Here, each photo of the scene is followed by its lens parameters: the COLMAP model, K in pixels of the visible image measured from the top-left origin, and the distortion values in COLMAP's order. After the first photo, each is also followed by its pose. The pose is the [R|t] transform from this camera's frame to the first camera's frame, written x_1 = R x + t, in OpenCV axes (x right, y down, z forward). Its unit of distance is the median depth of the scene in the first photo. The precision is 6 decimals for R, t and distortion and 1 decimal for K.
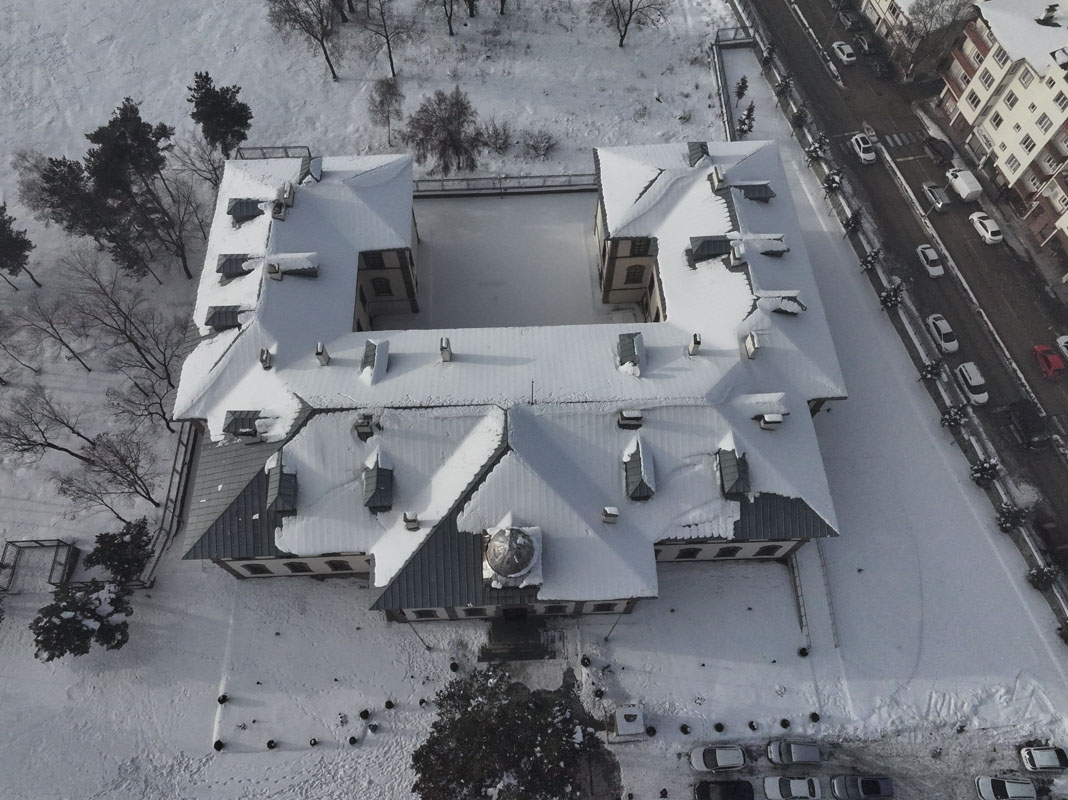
lens RADIAL K [[732.4, 0, 534.0], [0, 732.4, 400.0], [0, 0, 1]] dist [-0.006477, 0.025576]
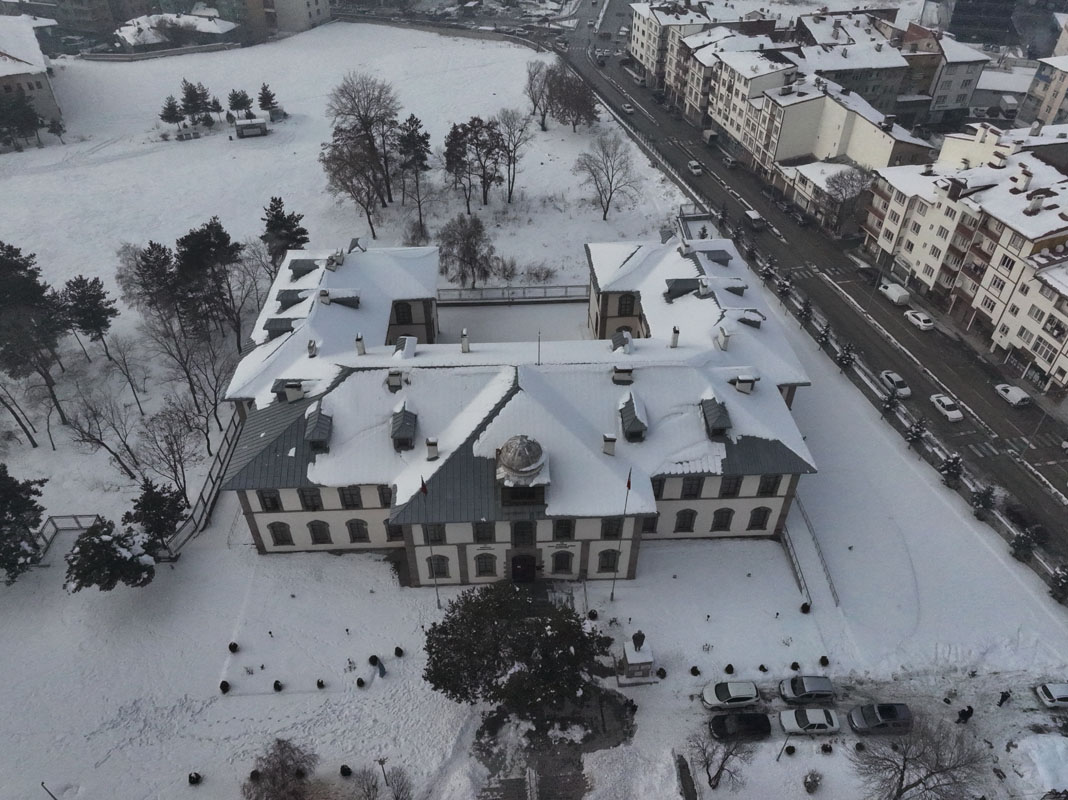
lens RADIAL K [[732.4, 0, 534.0], [0, 732.4, 400.0], [0, 0, 1]] dist [-0.006477, 0.025576]
pose [[0.999977, -0.005315, 0.004176, -0.014537], [0.006510, 0.923642, -0.383202, 0.477423], [-0.001821, 0.383220, 0.923655, -0.058258]]
